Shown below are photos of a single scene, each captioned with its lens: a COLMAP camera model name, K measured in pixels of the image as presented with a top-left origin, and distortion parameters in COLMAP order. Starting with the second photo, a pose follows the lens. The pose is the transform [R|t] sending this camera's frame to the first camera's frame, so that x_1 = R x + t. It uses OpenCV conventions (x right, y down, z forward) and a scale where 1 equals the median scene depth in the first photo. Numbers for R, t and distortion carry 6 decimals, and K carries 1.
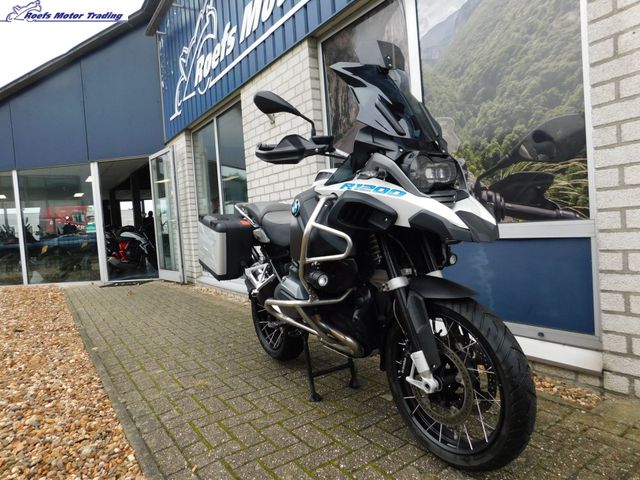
lens RADIAL K [[423.3, 0, 320.5], [0, 423.3, 243.0], [0, 0, 1]] dist [-0.059247, 0.043772]
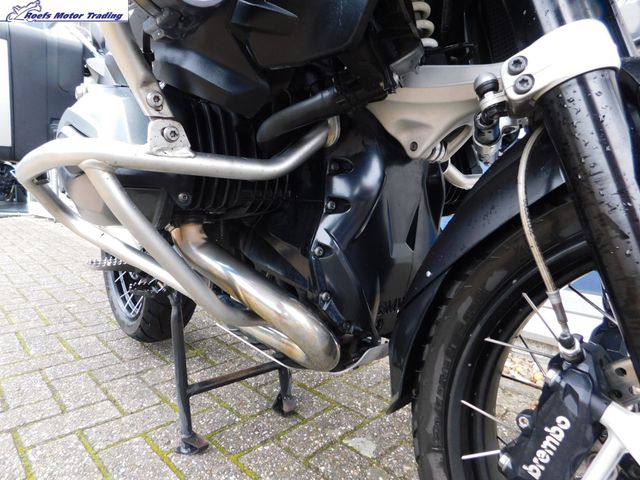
lens RADIAL K [[423.3, 0, 320.5], [0, 423.3, 243.0], [0, 0, 1]] dist [-0.059247, 0.043772]
pose [[0.980789, 0.073802, 0.180570, 0.023748], [-0.088432, 0.993304, 0.074347, 0.129597], [-0.173874, -0.088887, 0.980748, 0.593711]]
